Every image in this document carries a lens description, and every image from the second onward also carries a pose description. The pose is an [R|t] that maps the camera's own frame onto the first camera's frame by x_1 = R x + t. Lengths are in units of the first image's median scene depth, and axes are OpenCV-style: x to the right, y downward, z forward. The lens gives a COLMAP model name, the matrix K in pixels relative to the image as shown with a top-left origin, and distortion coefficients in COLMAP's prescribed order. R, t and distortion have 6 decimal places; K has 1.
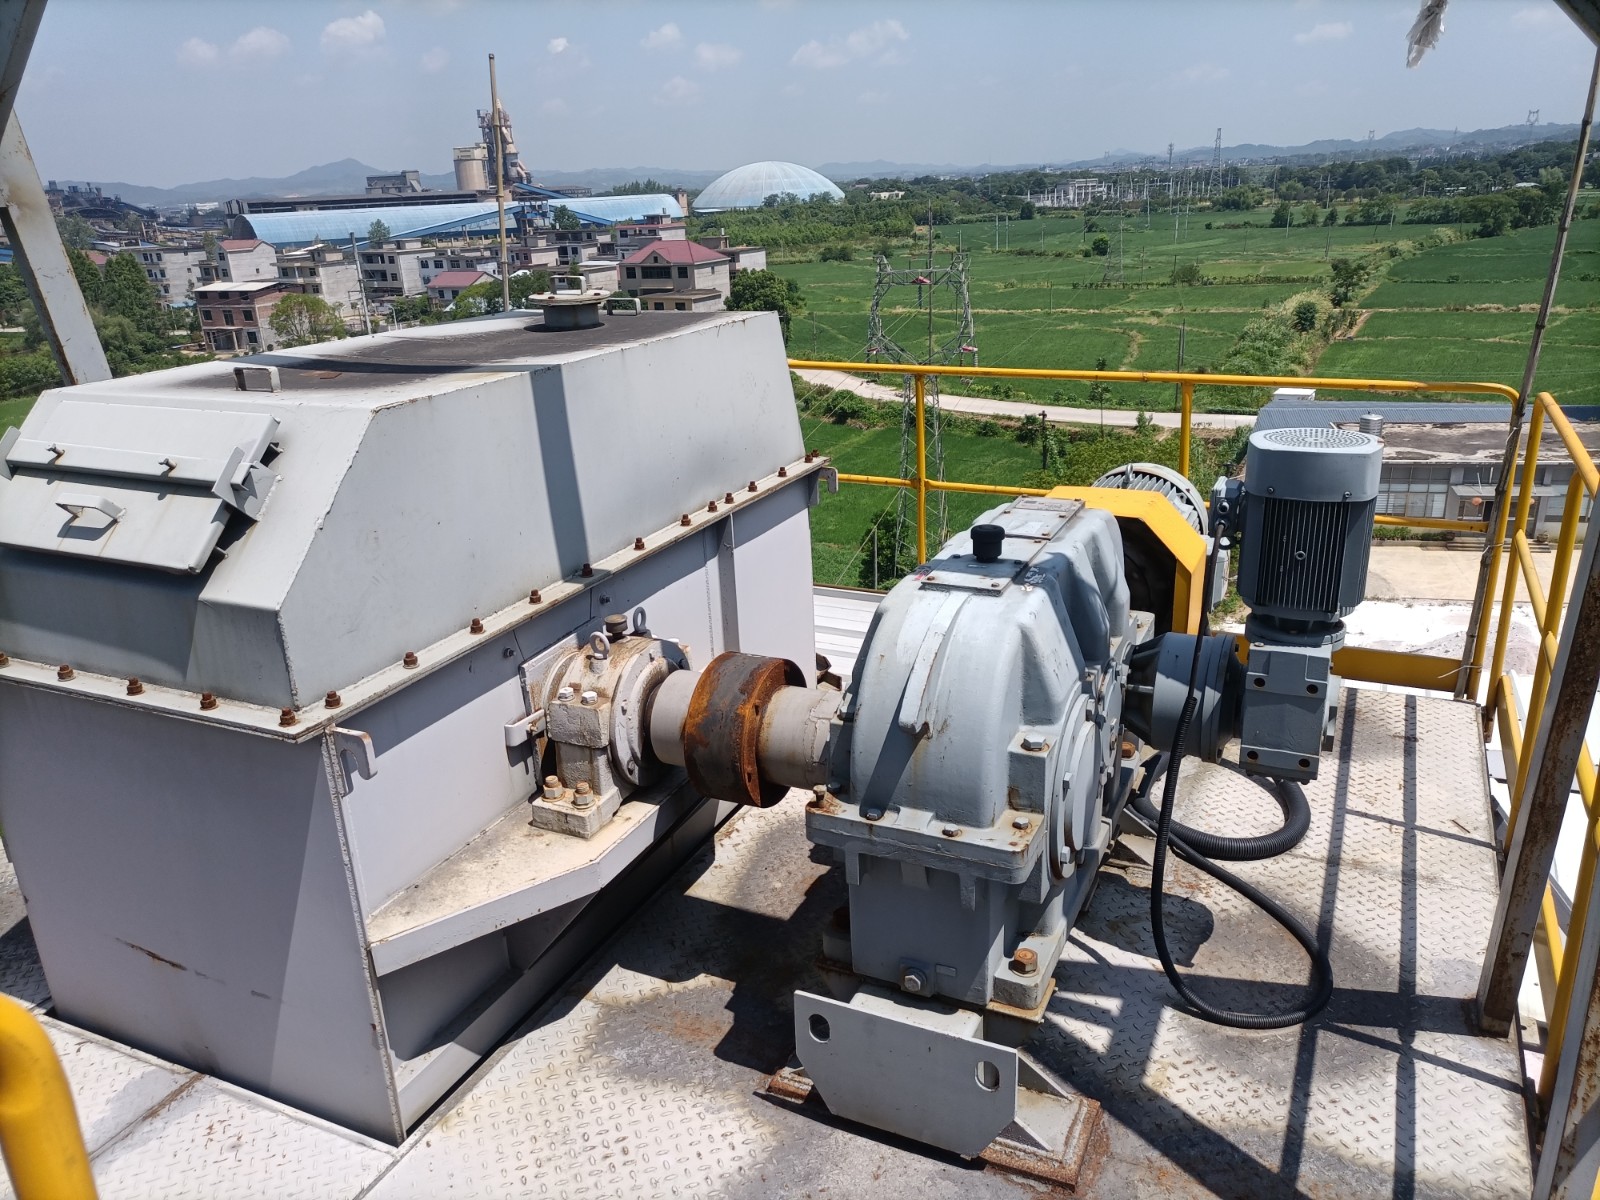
lens RADIAL K [[1198.9, 0, 801.2], [0, 1198.9, 601.6], [0, 0, 1]] dist [0.000569, 0.005311]
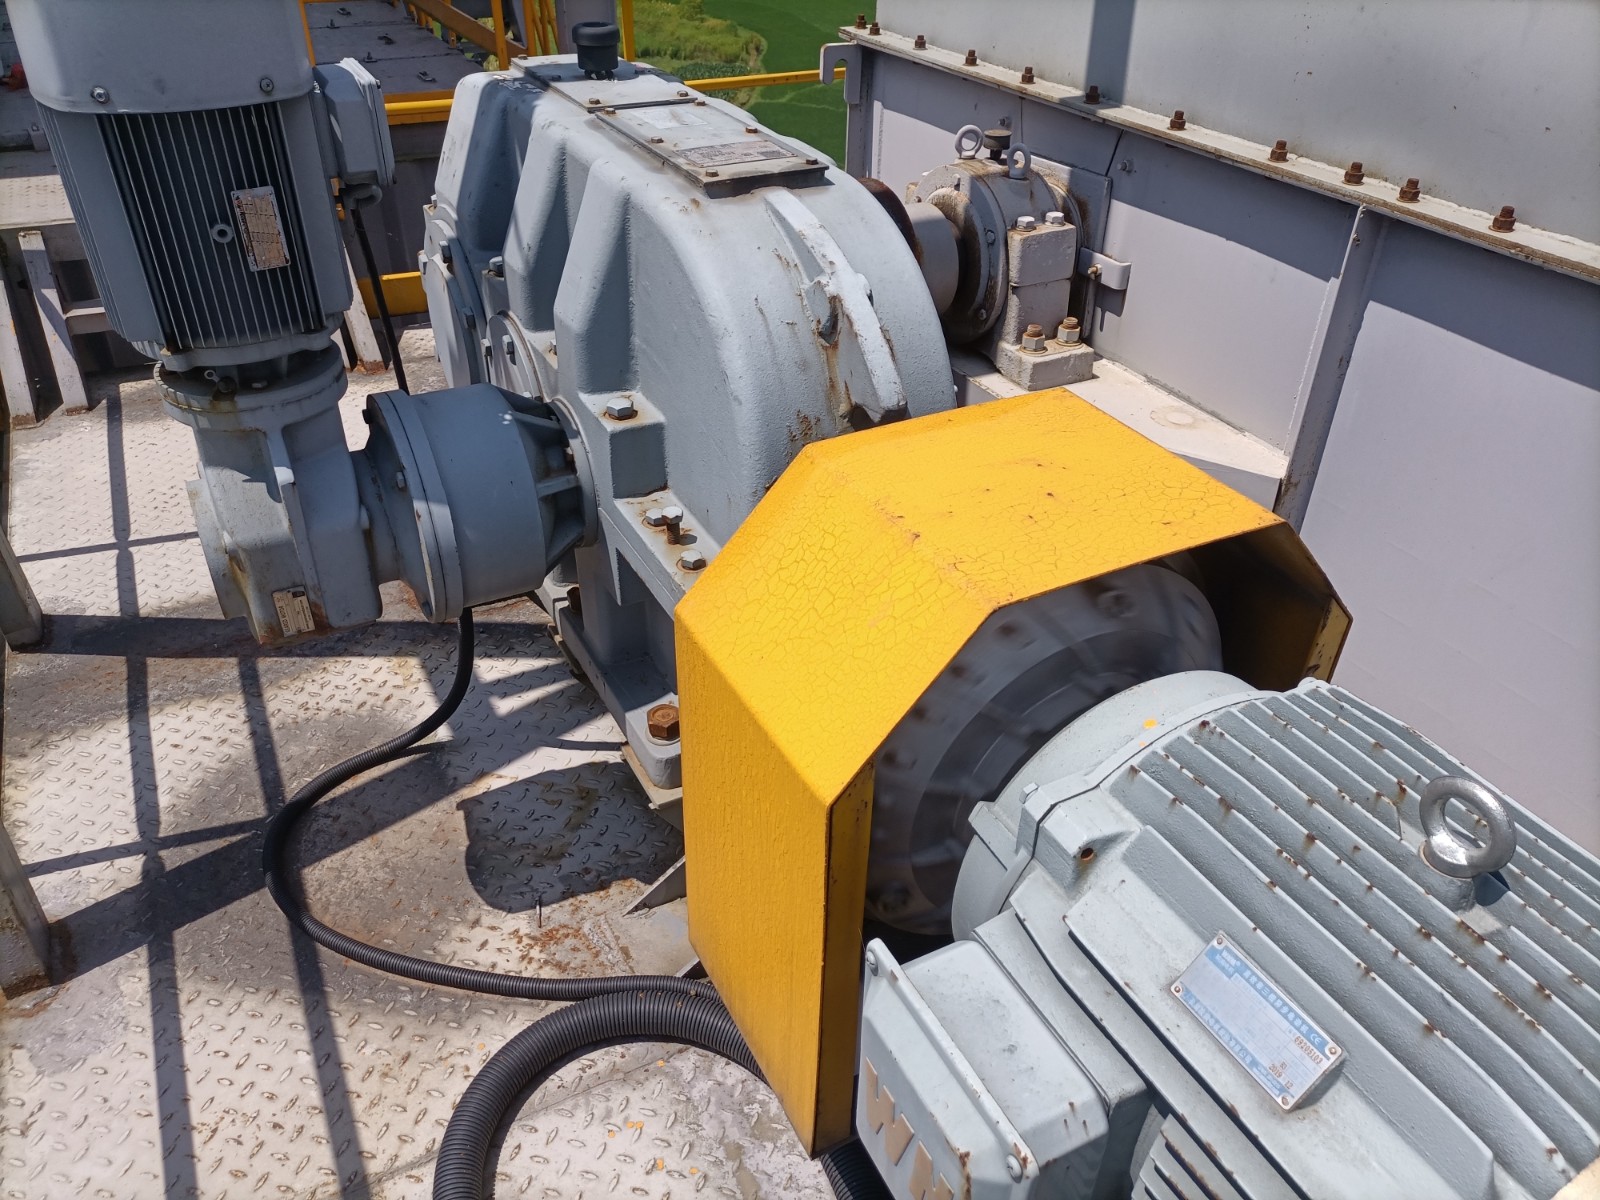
lens RADIAL K [[1198.9, 0, 799.5], [0, 1198.9, 601.8], [0, 0, 1]] dist [0.000569, 0.005311]
pose [[-0.599632, 0.474624, -0.644340, 0.657129], [-0.261449, 0.644785, 0.718260, -0.360071], [0.756364, 0.599153, -0.262543, 1.381354]]
